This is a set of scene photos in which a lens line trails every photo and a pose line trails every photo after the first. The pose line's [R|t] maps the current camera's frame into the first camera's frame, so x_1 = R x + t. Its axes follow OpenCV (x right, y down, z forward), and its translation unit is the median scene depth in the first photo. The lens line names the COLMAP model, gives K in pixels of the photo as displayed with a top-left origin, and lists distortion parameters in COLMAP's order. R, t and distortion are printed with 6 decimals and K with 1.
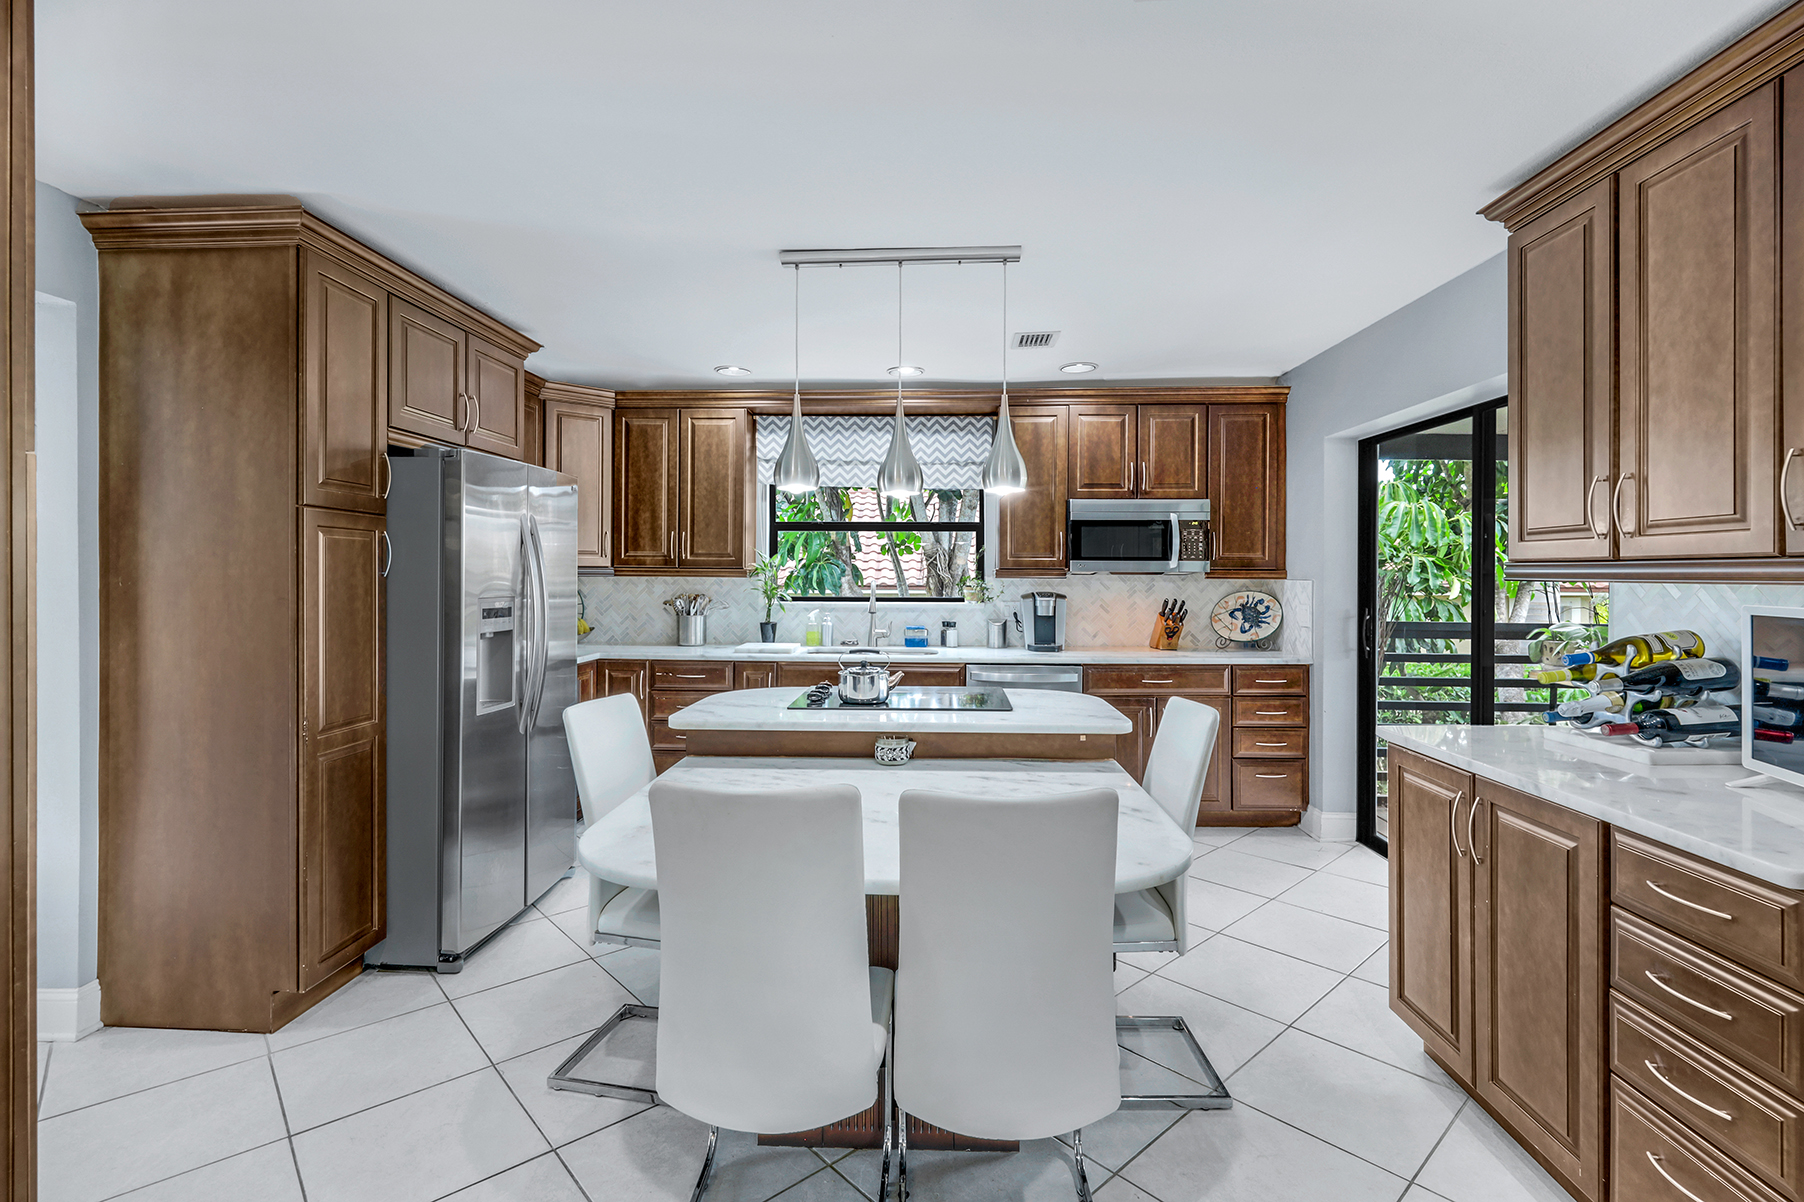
lens RADIAL K [[832.8, 0, 895.1], [0, 832.8, 577.0], [0, 0, 1]] dist [-0.002545, -0.000351]
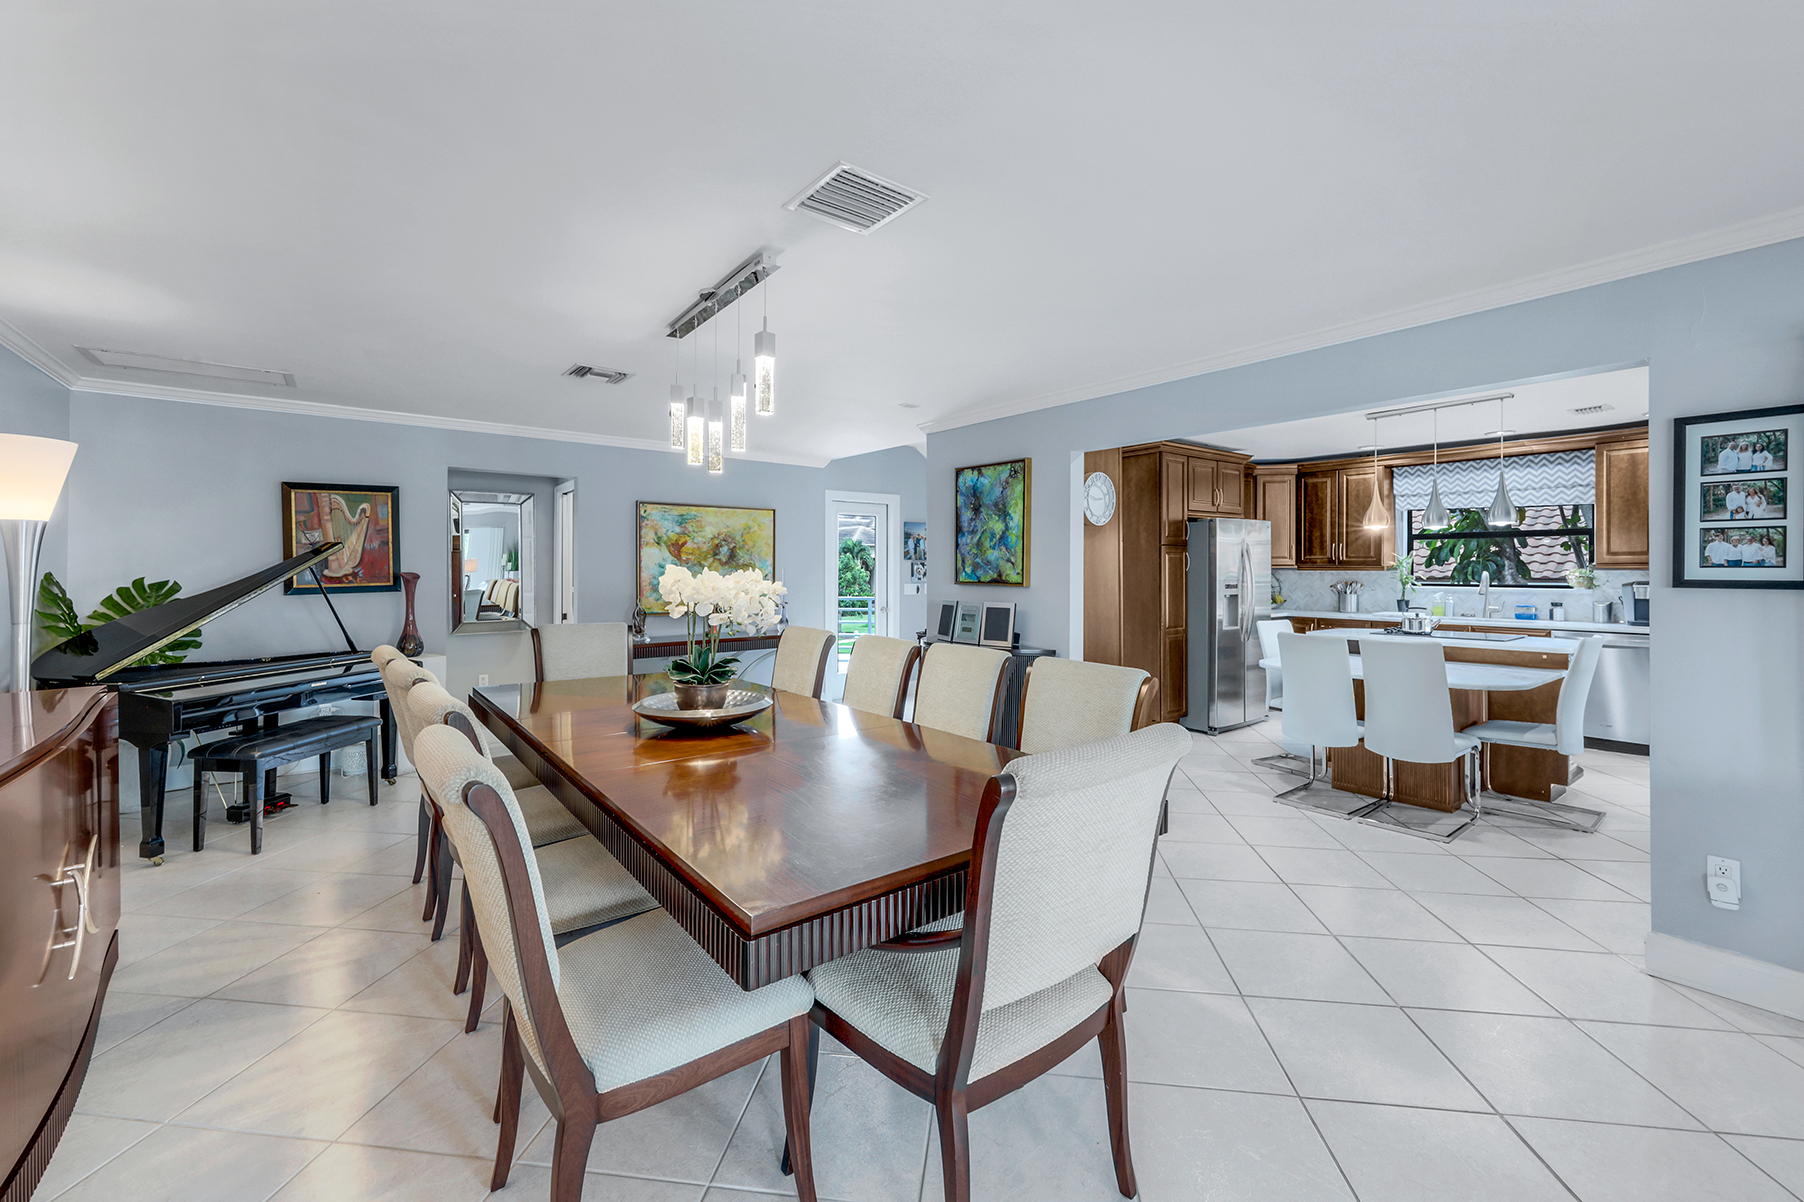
lens RADIAL K [[737.1, 0, 900.4], [0, 737.1, 571.1], [0, 0, 1]] dist [-0.002781, -0.000513]
pose [[0.647886, -0.003901, -0.761728, 0.305060], [0.003059, 0.999992, -0.002519, 0.001878], [0.761731, -0.000698, 0.647893, -0.645837]]
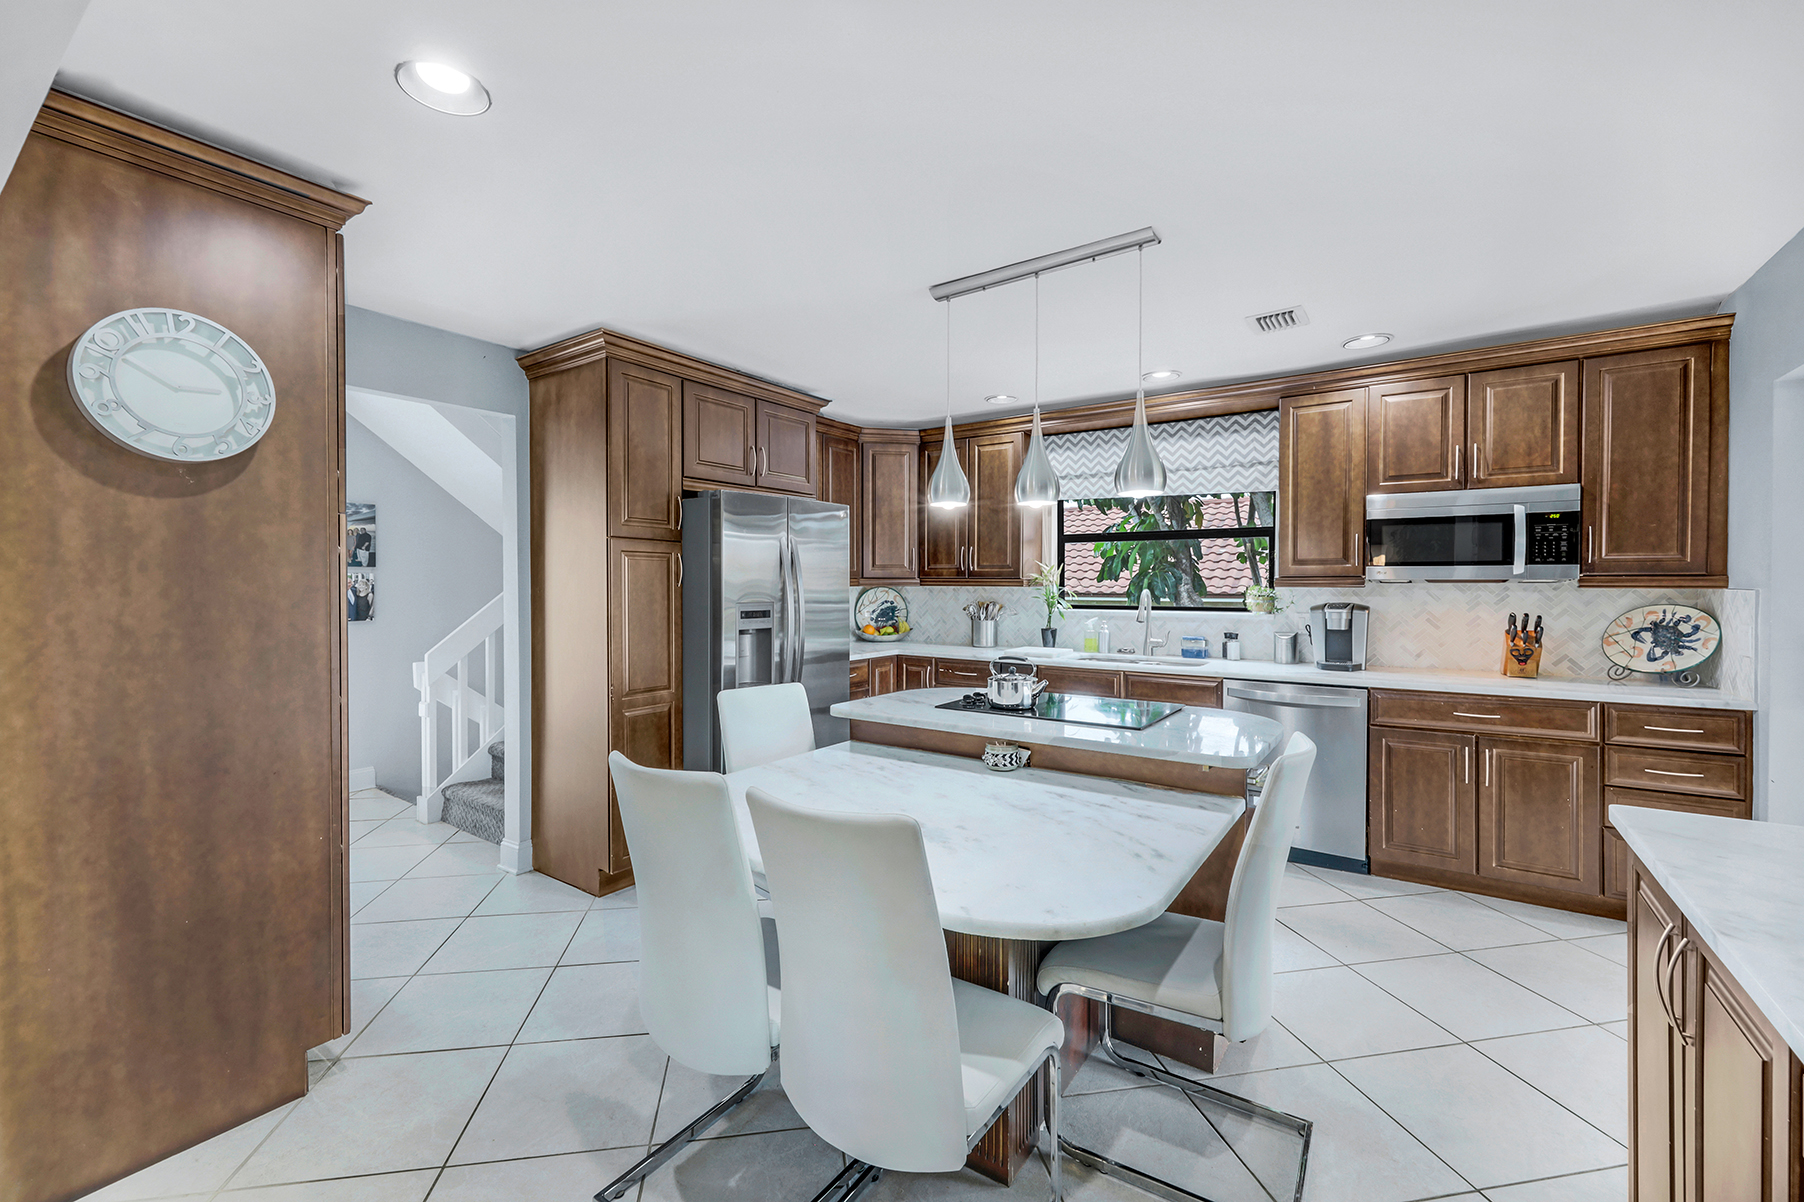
lens RADIAL K [[745.4, 0, 901.8], [0, 745.4, 592.2], [0, 0, 1]] dist [0.000199, 0.000062]
pose [[0.848441, 0.002697, -0.529283, 0.207742], [0.001608, 0.999969, 0.007673, -0.000081], [0.529287, -0.007361, 0.848411, 0.088373]]
